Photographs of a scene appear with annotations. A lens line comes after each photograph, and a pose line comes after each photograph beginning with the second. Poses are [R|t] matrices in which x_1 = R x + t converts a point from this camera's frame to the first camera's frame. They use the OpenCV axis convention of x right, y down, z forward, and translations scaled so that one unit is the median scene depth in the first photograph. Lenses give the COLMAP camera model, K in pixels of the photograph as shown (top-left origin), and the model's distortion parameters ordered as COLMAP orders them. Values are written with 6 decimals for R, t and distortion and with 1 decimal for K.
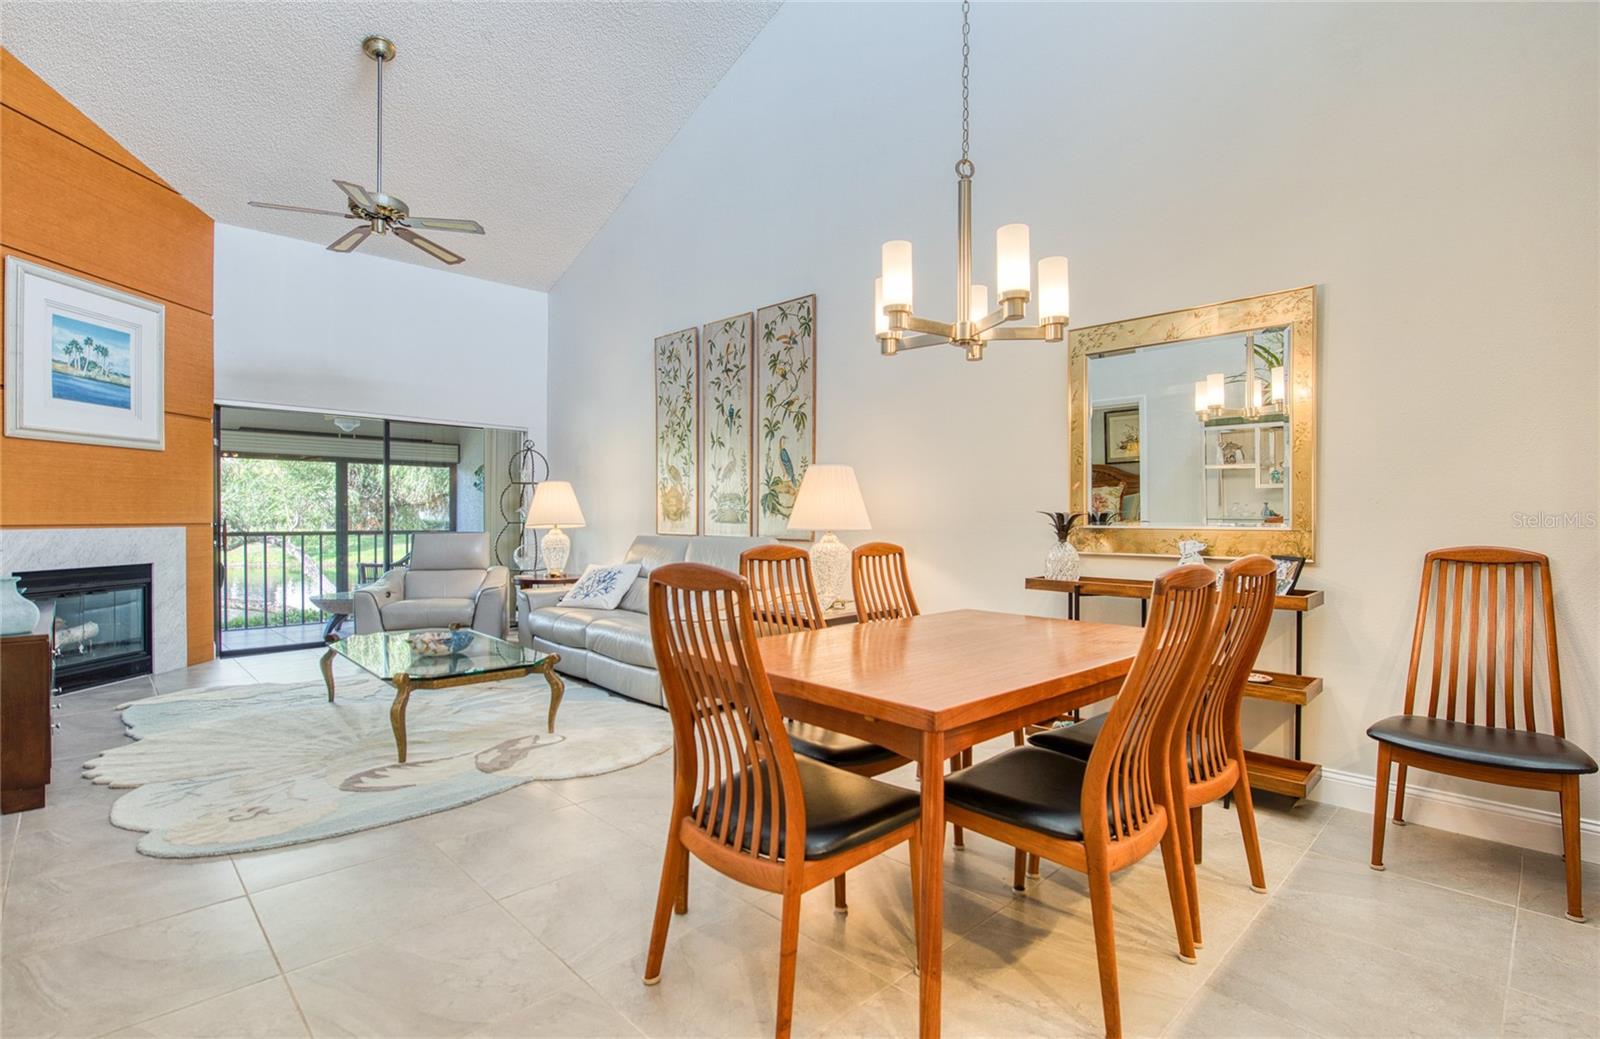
lens RADIAL K [[758.5, 0, 795.6], [0, 758.5, 538.0], [0, 0, 1]] dist [-0.015279, -0.000188]
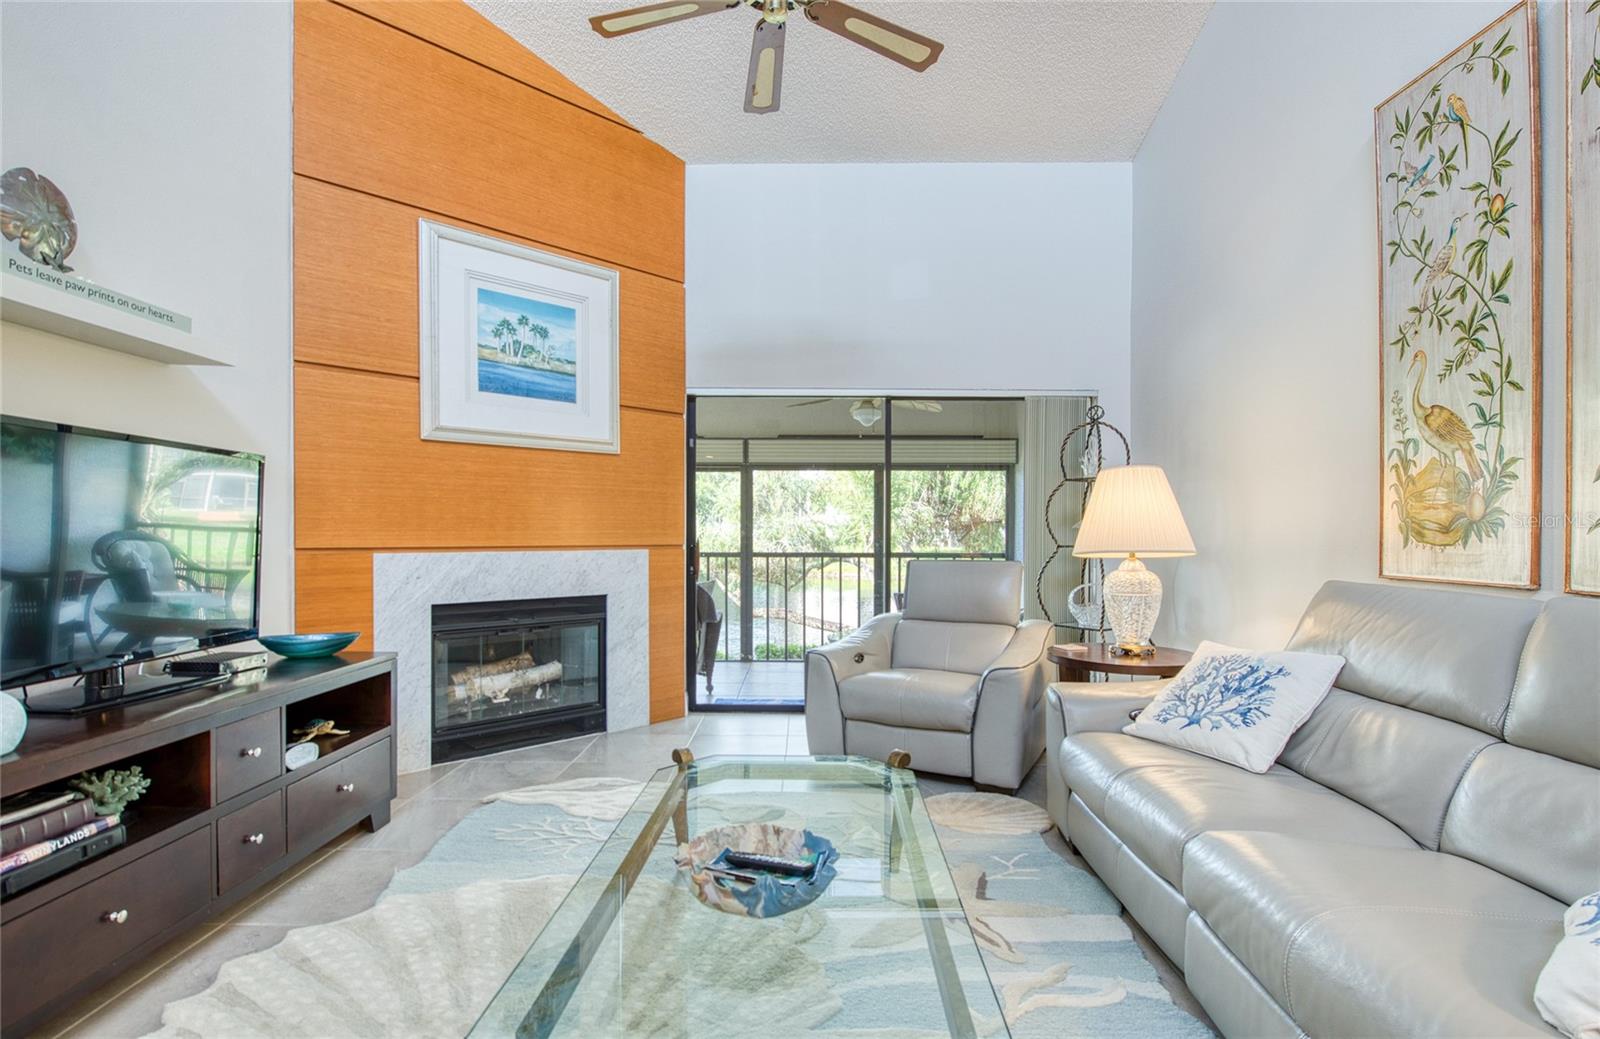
lens RADIAL K [[758.5, 0, 795.6], [0, 758.5, 538.0], [0, 0, 1]] dist [-0.015279, -0.000188]
pose [[0.714859, 0.000363, -0.699269, -0.139652], [-0.017753, 0.999687, -0.017631, -0.015658], [0.699044, 0.025018, 0.714641, 0.539936]]
